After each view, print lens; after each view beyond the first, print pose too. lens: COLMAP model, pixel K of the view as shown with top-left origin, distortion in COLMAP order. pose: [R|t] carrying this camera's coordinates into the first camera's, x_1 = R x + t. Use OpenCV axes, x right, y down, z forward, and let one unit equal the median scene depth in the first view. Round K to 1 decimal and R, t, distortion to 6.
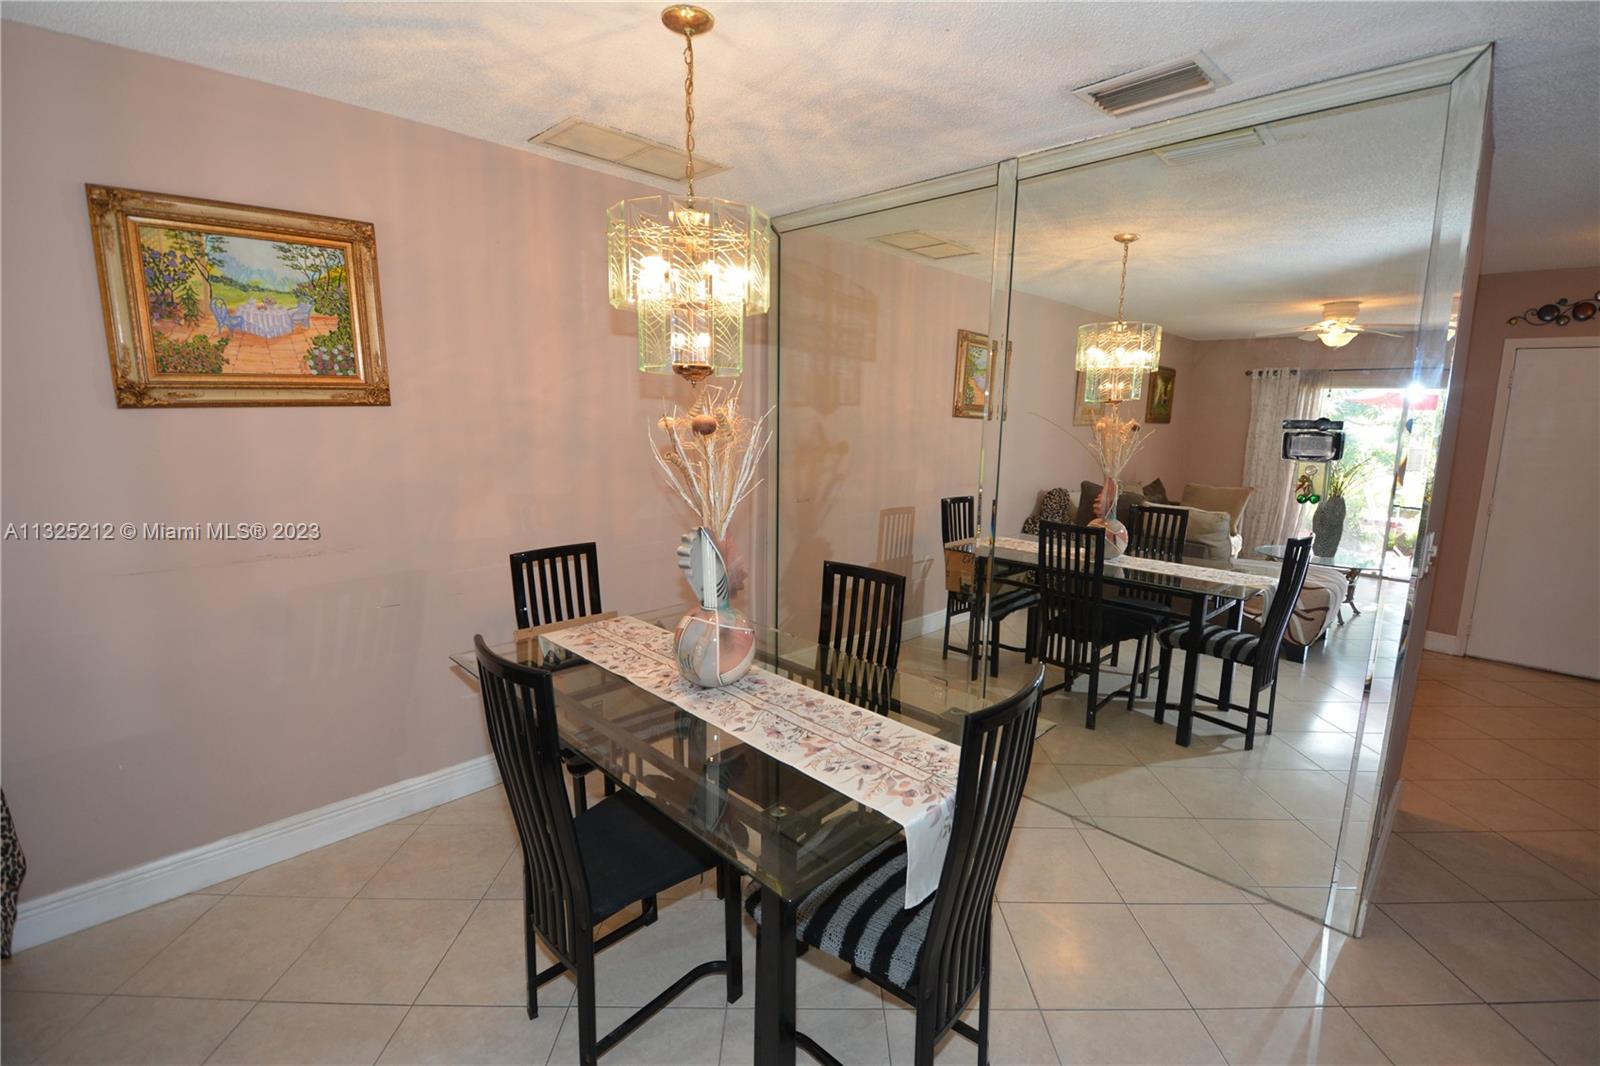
lens RADIAL K [[709.4, 0, 815.2], [0, 709.4, 526.0], [0, 0, 1]] dist [-0.002251, -0.011480]
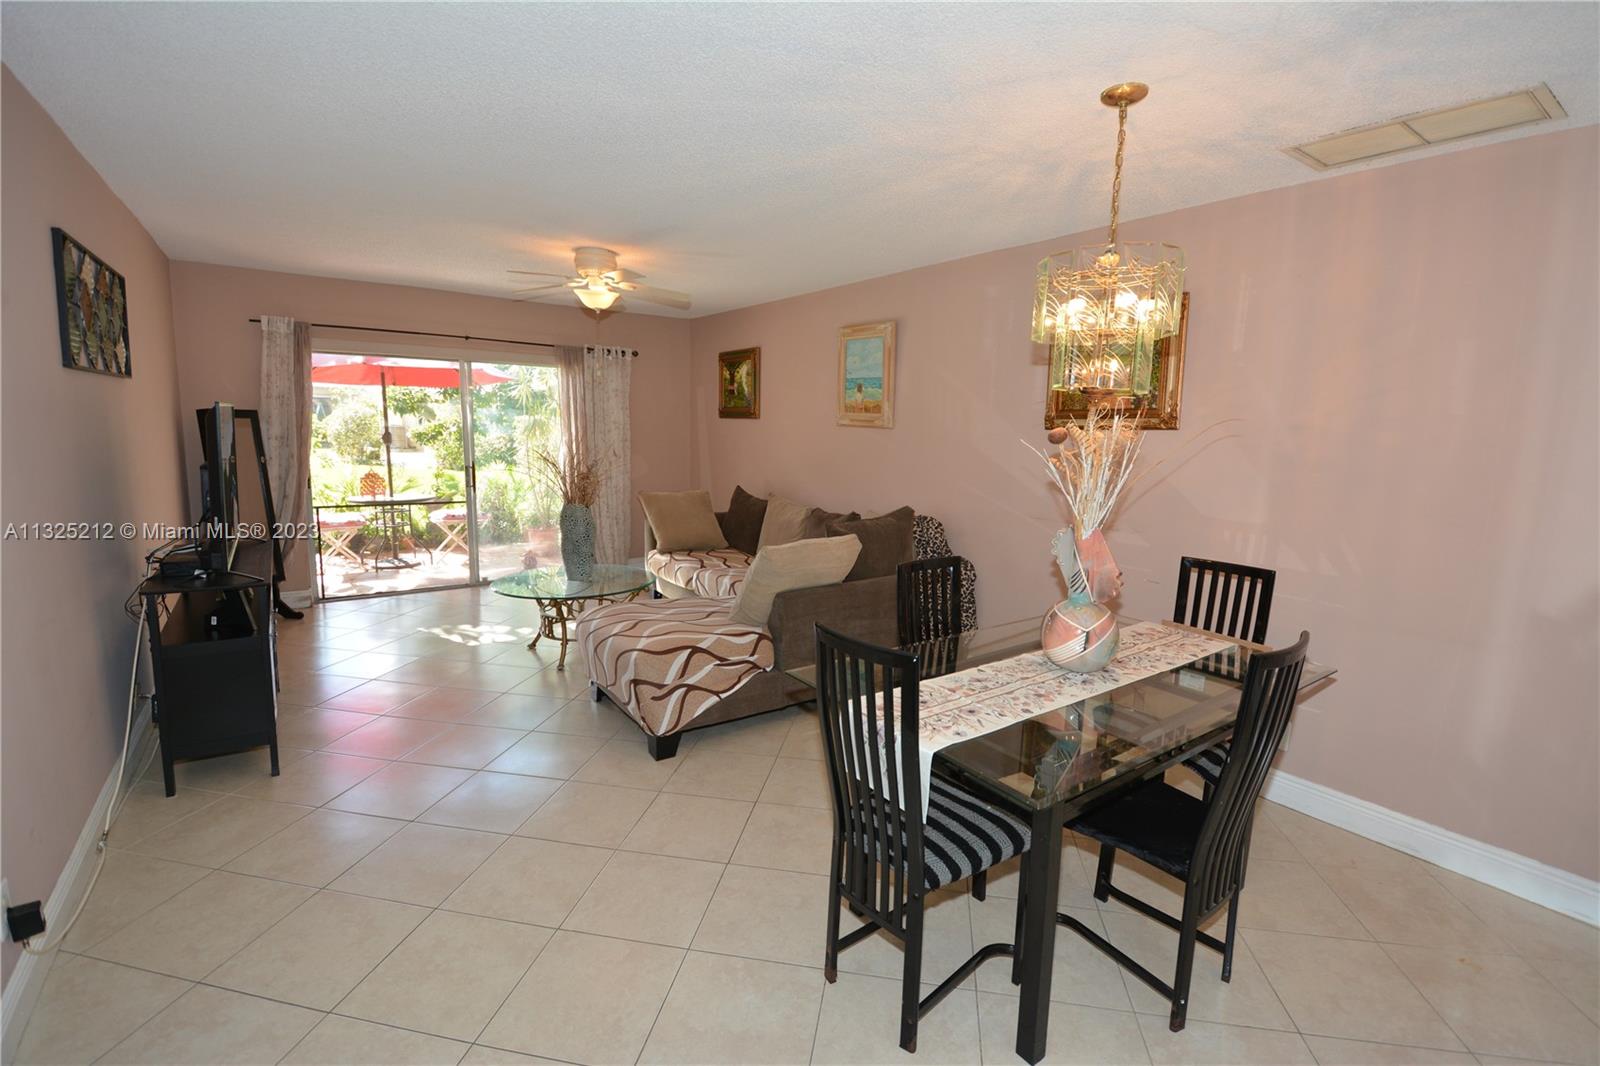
lens RADIAL K [[699.4, 0, 810.5], [0, 699.4, 527.0], [0, 0, 1]] dist [0.021667, -0.026373]
pose [[-0.174367, 0.125006, -0.976714, 1.033497], [-0.187853, 0.969468, 0.157615, -0.096232], [0.966596, 0.210961, -0.145561, 0.744179]]
